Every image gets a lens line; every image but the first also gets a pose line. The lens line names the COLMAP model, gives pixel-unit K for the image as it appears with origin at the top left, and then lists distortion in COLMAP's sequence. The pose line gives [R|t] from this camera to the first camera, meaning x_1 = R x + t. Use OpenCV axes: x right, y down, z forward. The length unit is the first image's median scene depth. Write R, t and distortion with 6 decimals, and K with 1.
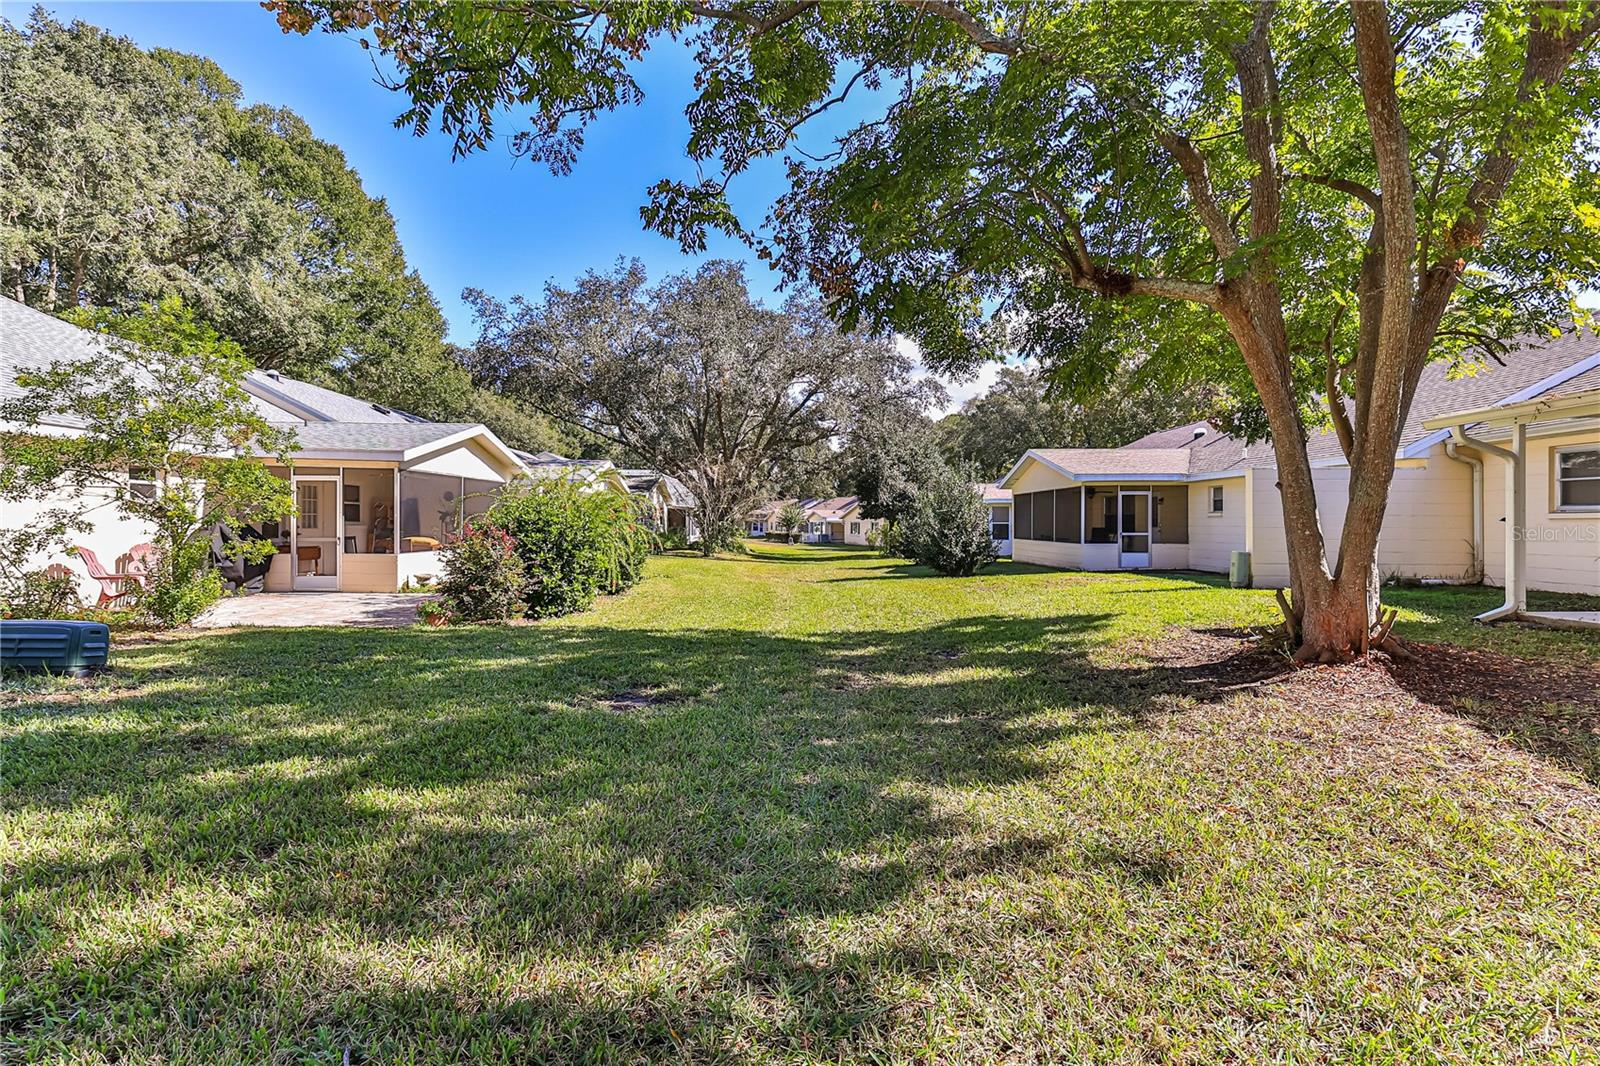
lens RADIAL K [[765.9, 0, 793.6], [0, 765.9, 524.1], [0, 0, 1]] dist [0.011760, -0.002568]
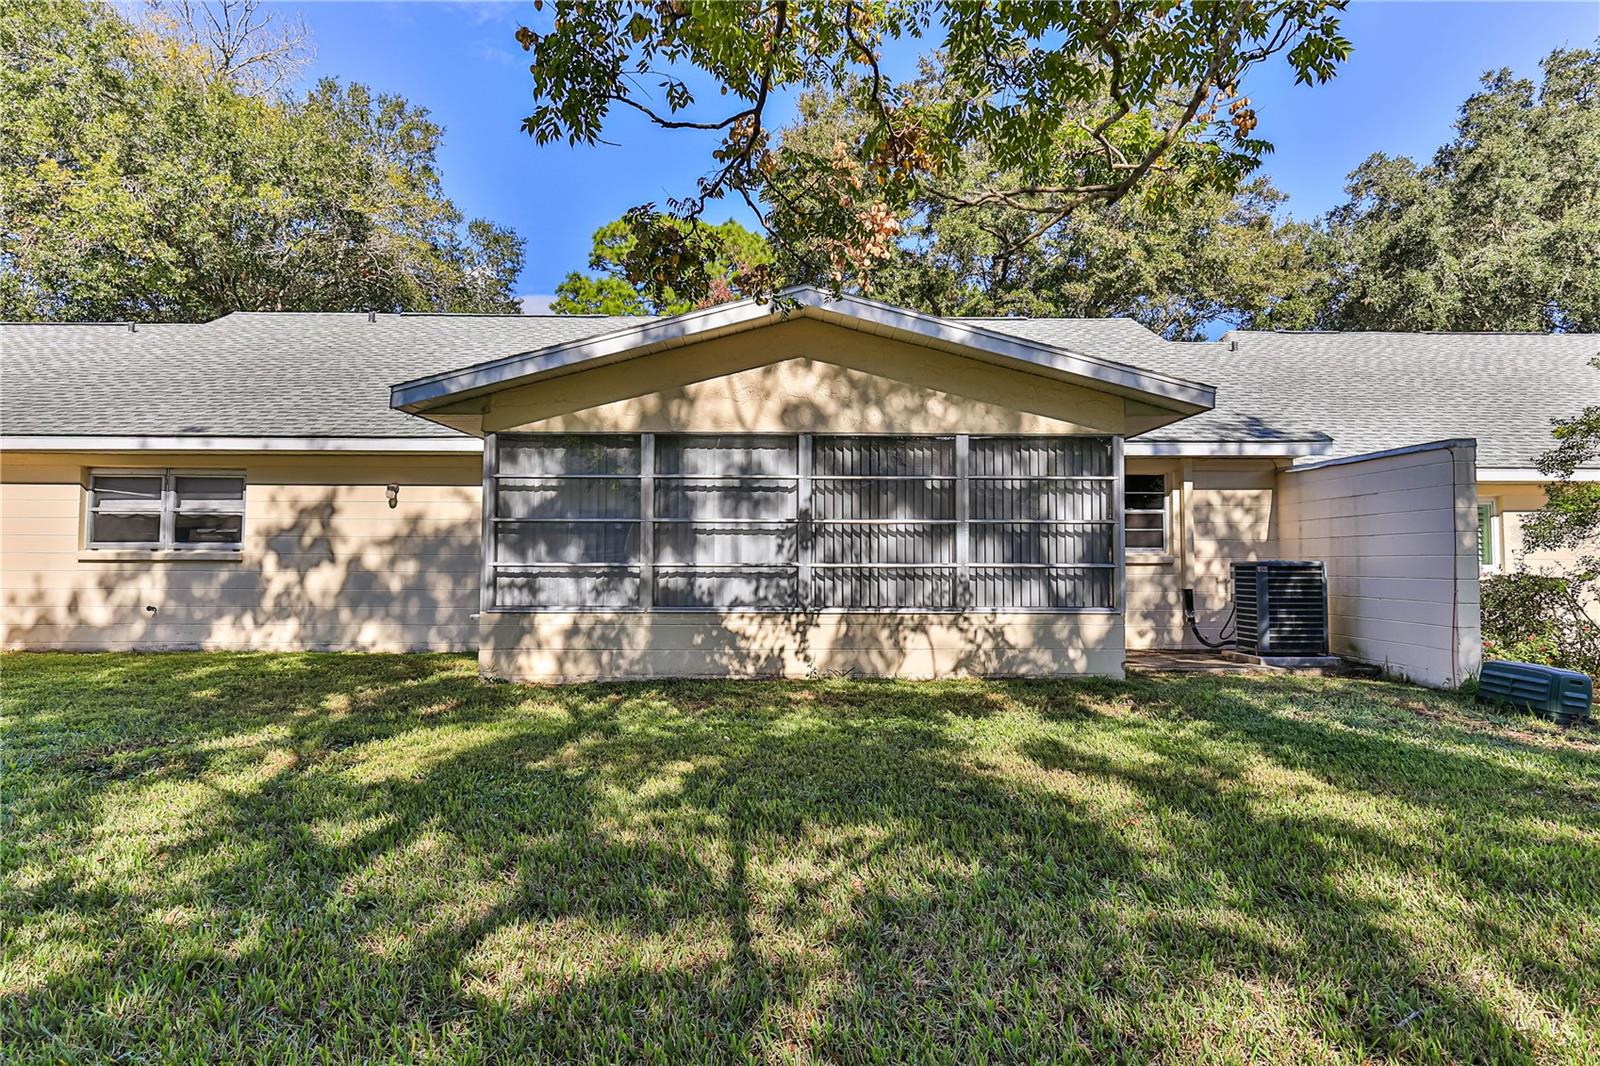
lens RADIAL K [[951.0, 0, 793.0], [0, 951.0, 540.2], [0, 0, 1]] dist [0.000394, -0.007189]
pose [[-0.035345, -0.026229, -0.999031, 0.357990], [-0.003090, 0.999654, -0.026136, -0.007811], [0.999370, 0.002164, -0.035414, 0.034757]]
